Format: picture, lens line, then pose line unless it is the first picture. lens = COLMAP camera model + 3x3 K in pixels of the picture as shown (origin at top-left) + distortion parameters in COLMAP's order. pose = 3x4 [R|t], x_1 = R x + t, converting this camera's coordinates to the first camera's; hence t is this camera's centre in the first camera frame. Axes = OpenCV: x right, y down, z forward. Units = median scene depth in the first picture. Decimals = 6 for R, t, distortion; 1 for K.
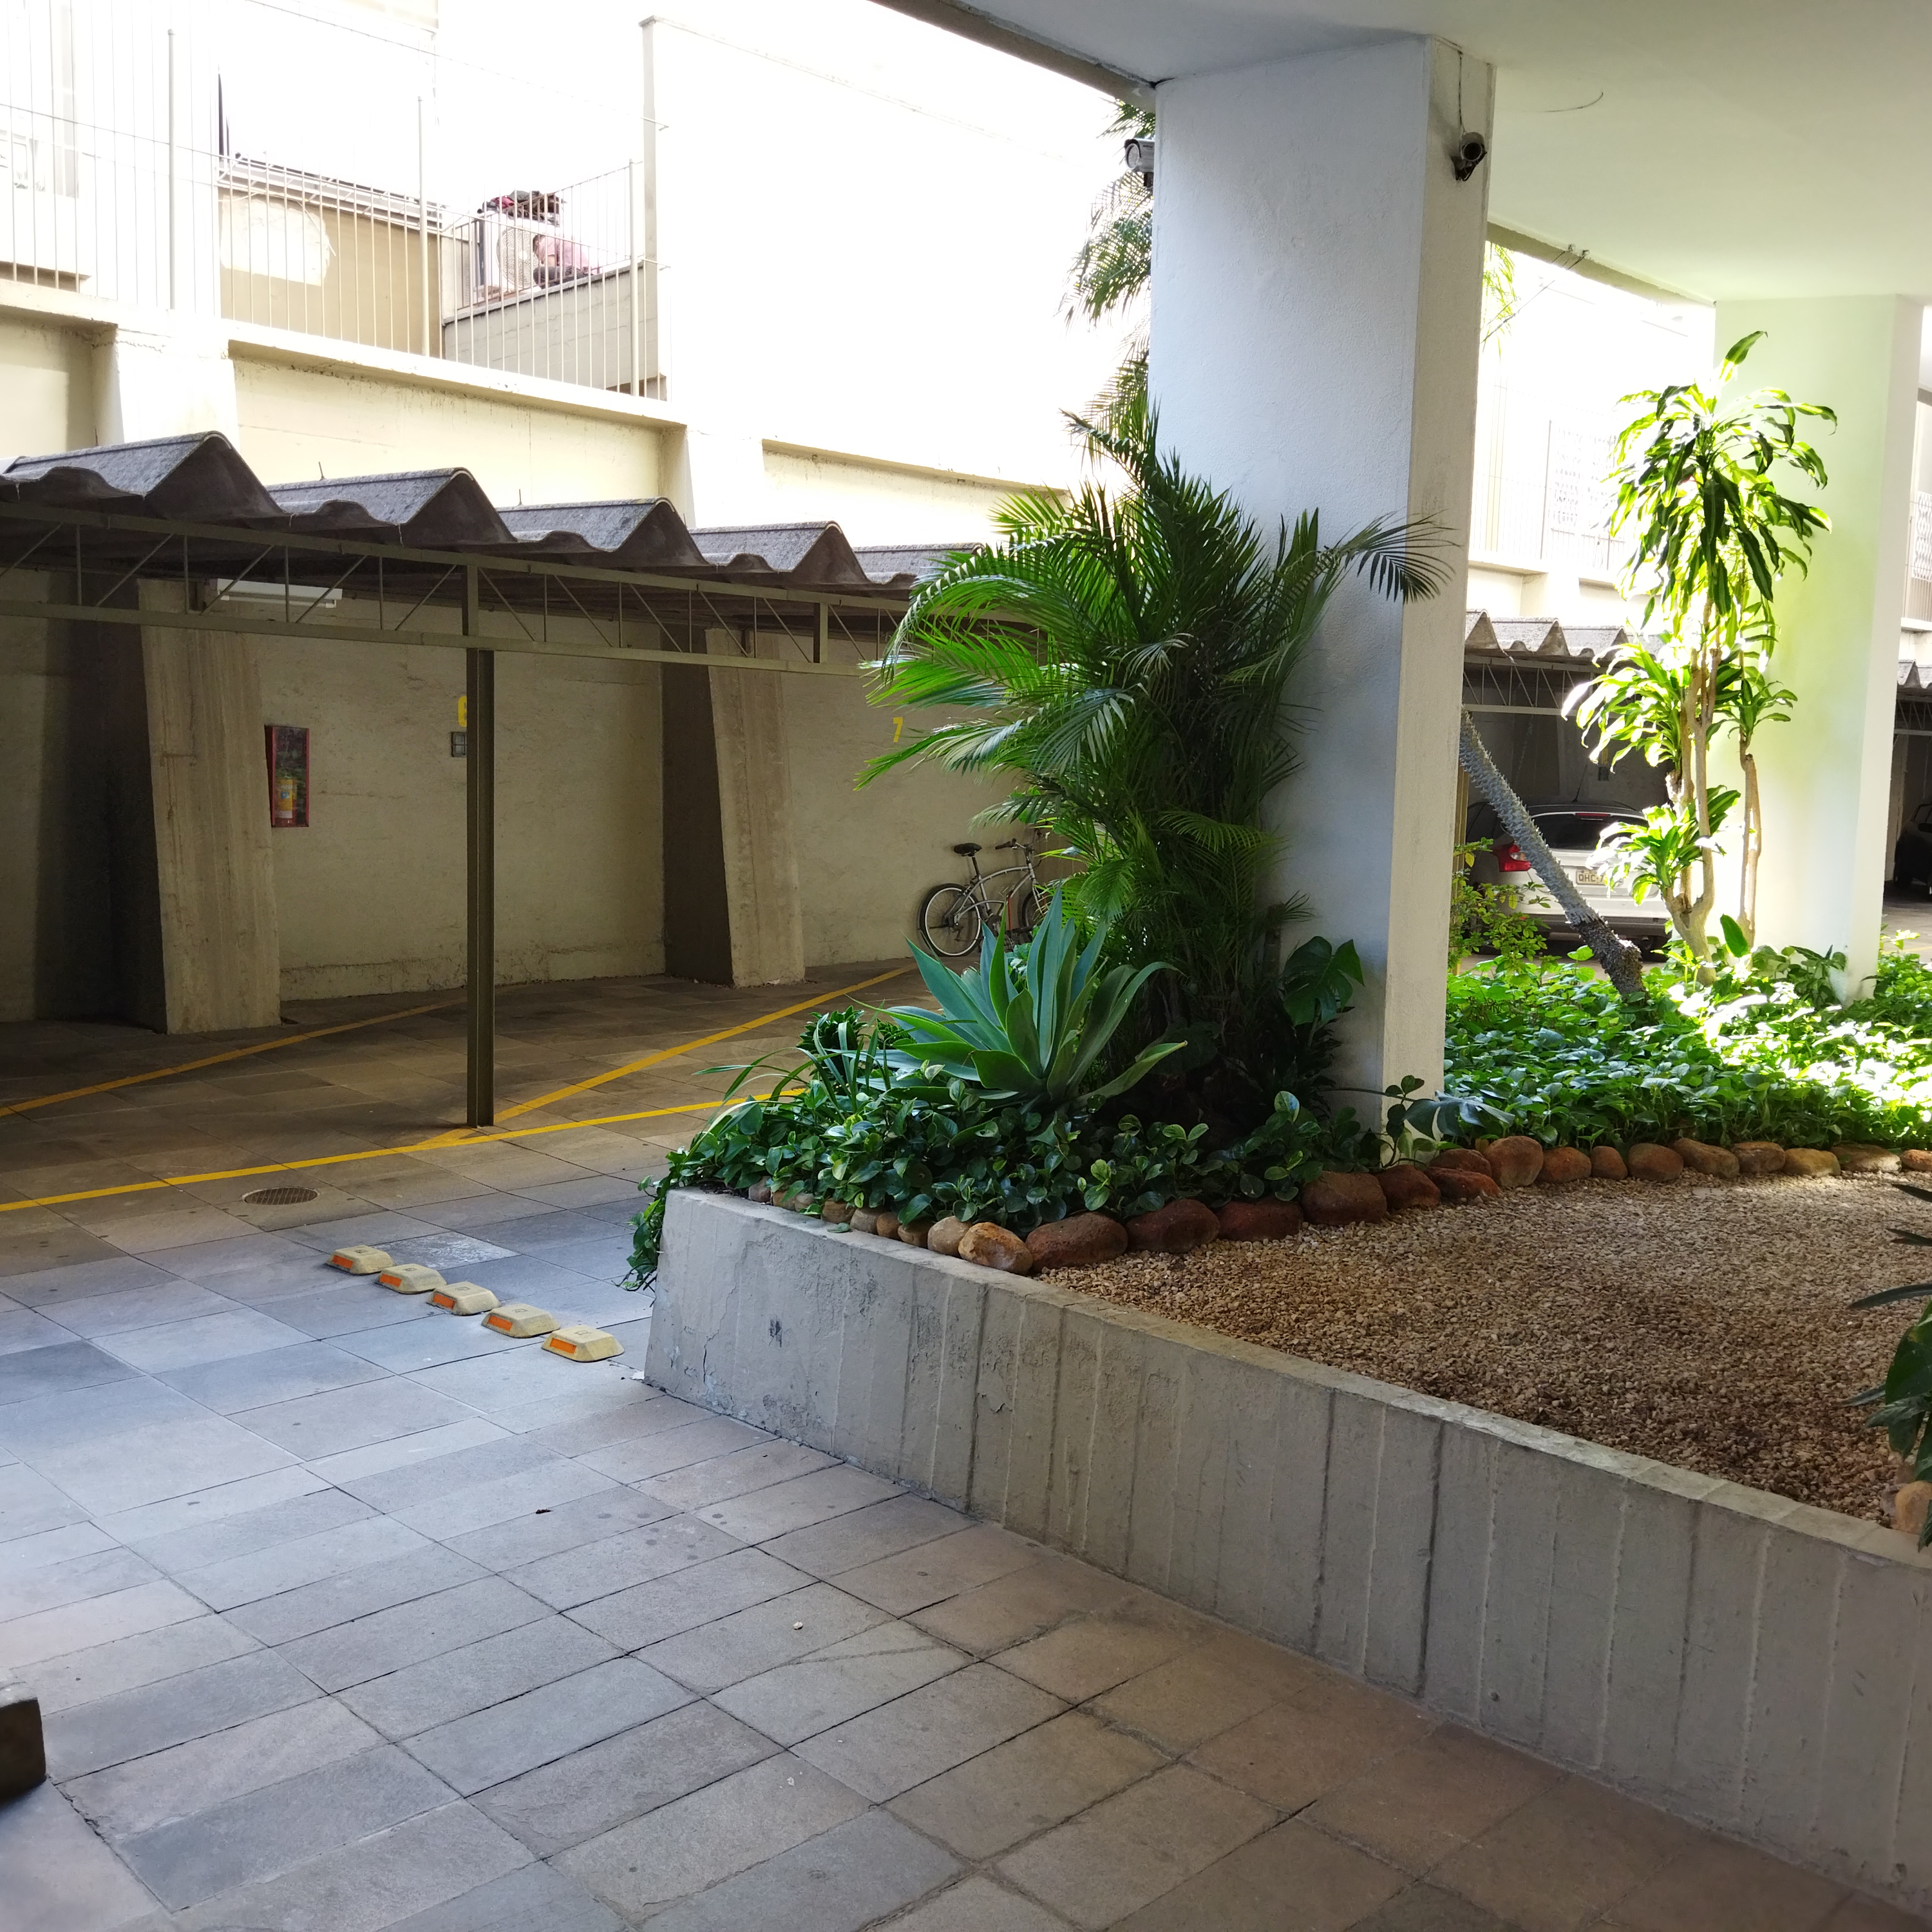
lens RADIAL K [[1941.7, 0, 963.0], [0, 1941.7, 964.3], [0, 0, 1]] dist [0.037135, 0.000000]
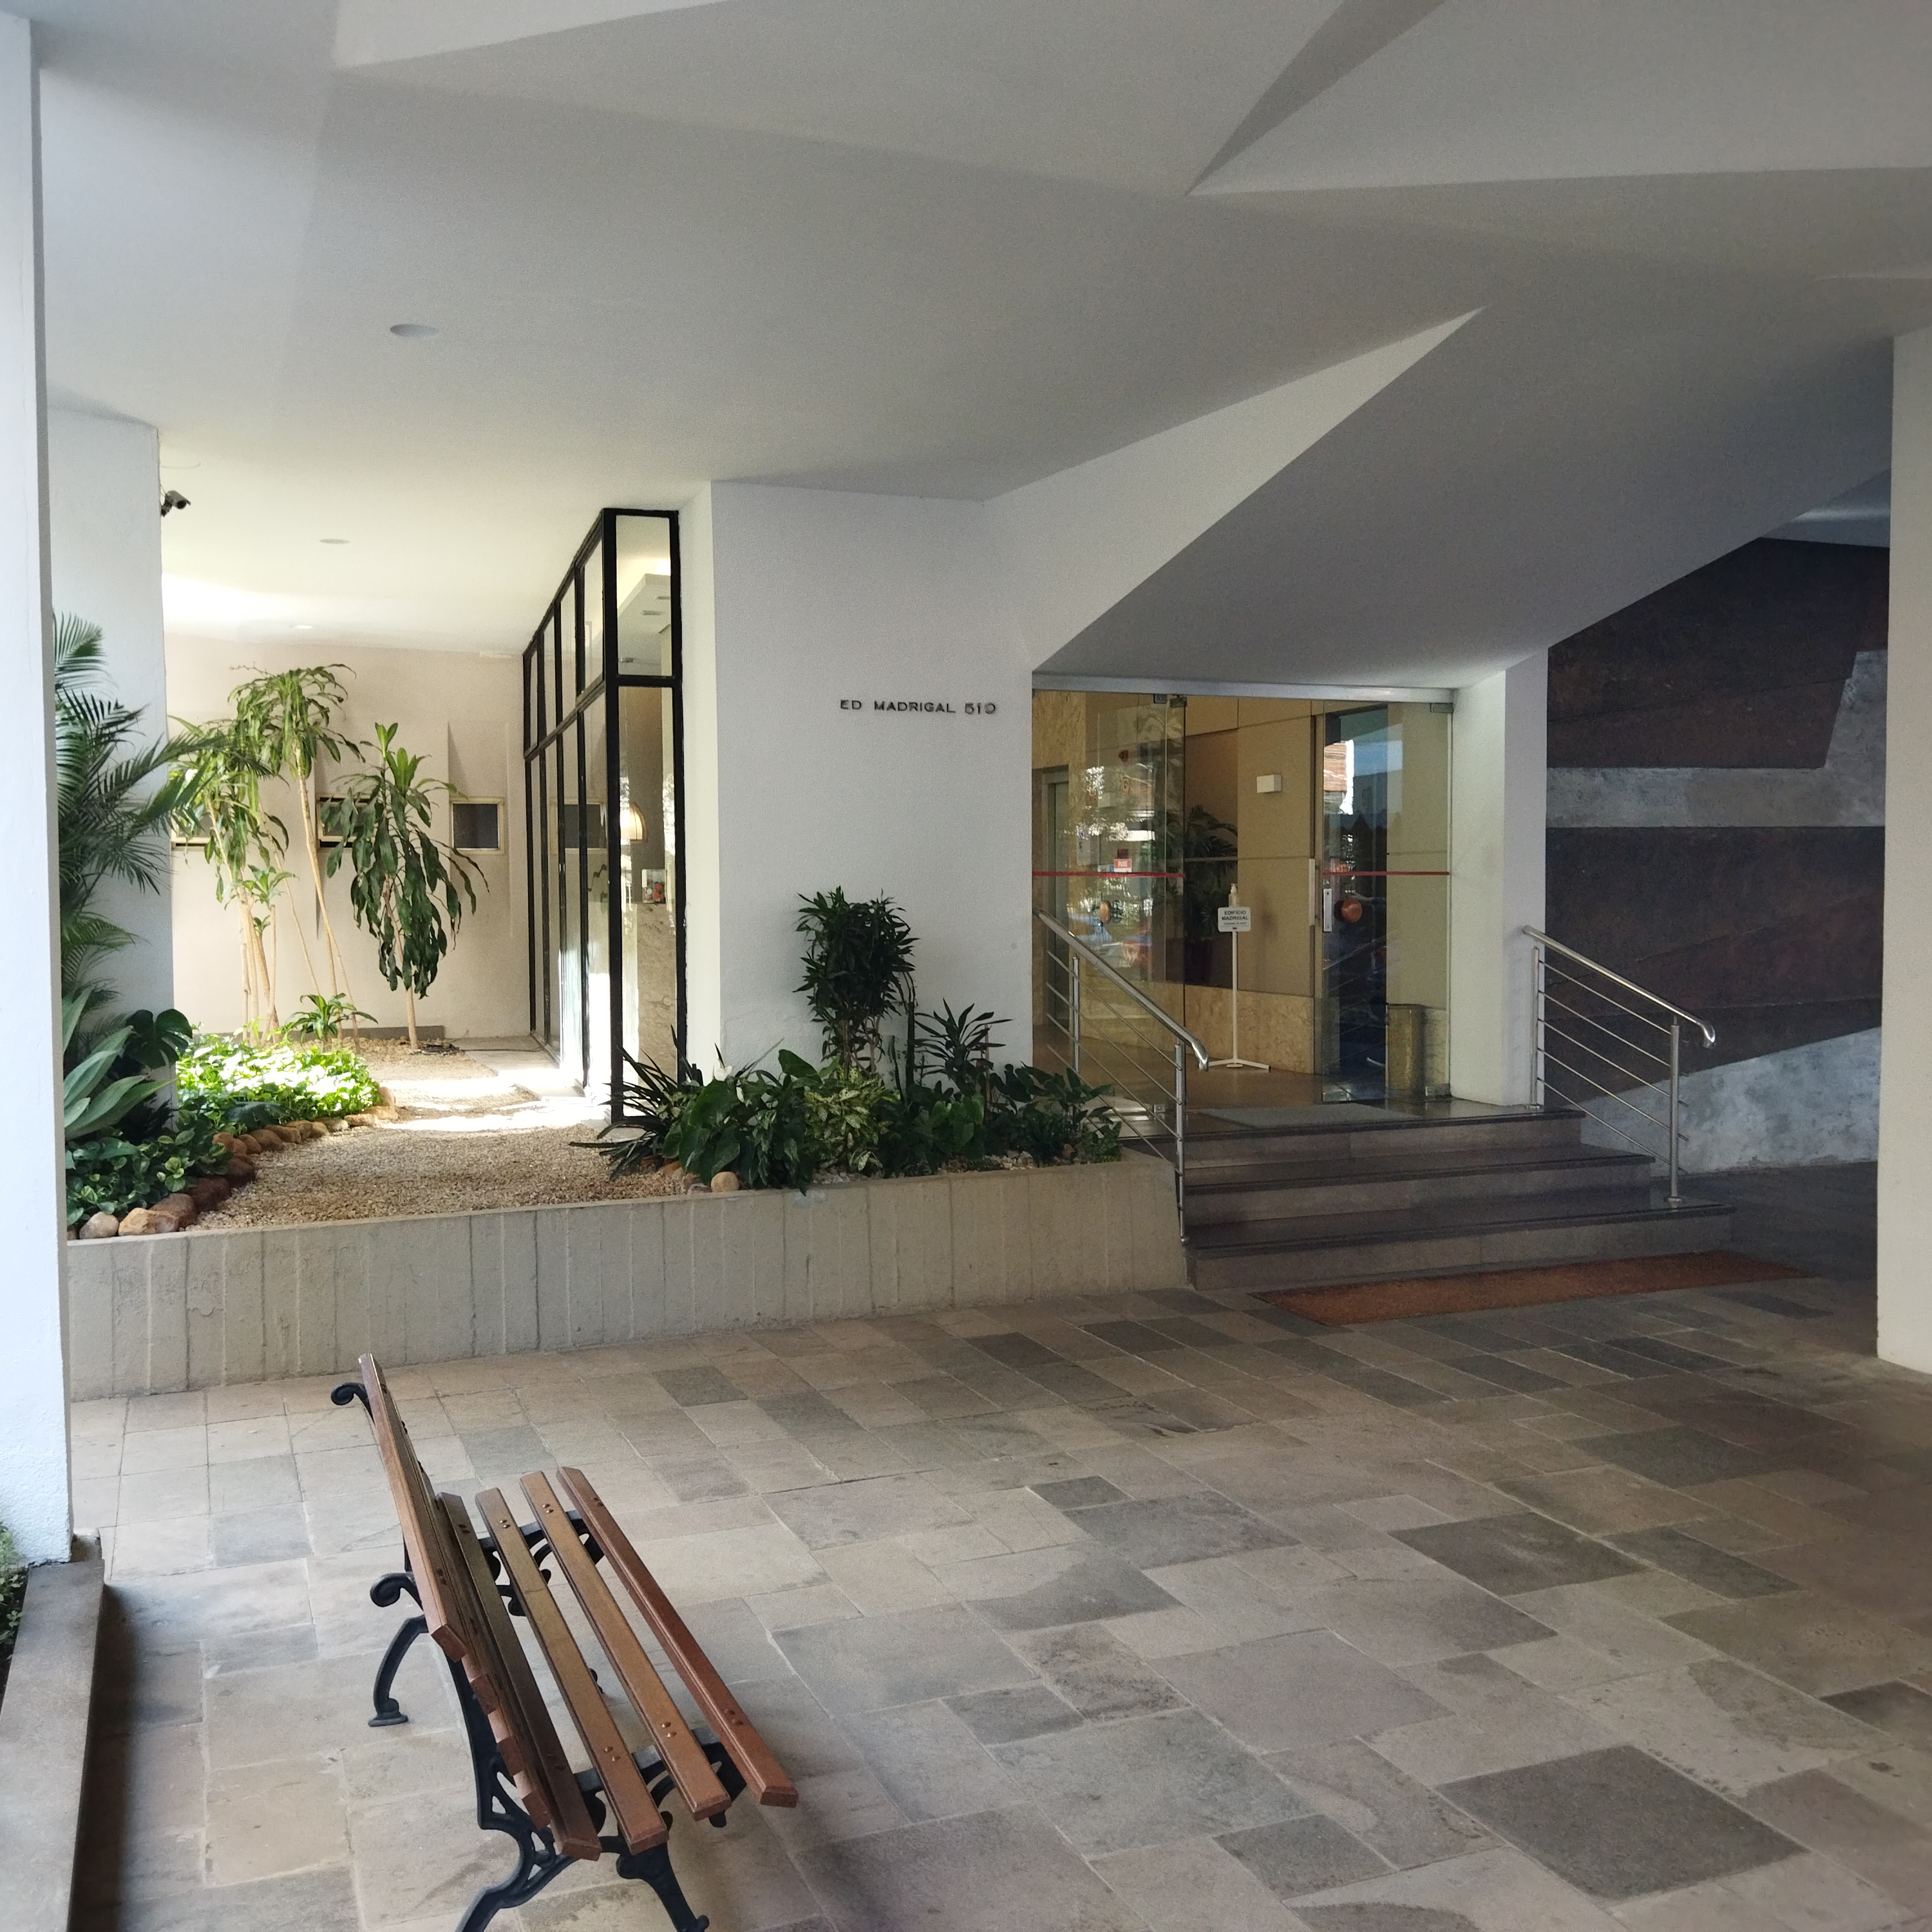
lens RADIAL K [[1941.7, 0, 964.2], [0, 1941.7, 965.8], [0, 0, 1]] dist [0.037135, 0.000000]
pose [[0.377219, -0.063130, 0.923970, -1.162635], [0.118010, 0.992818, 0.019655, -0.005479], [-0.918575, 0.101623, 0.381959, -0.173491]]
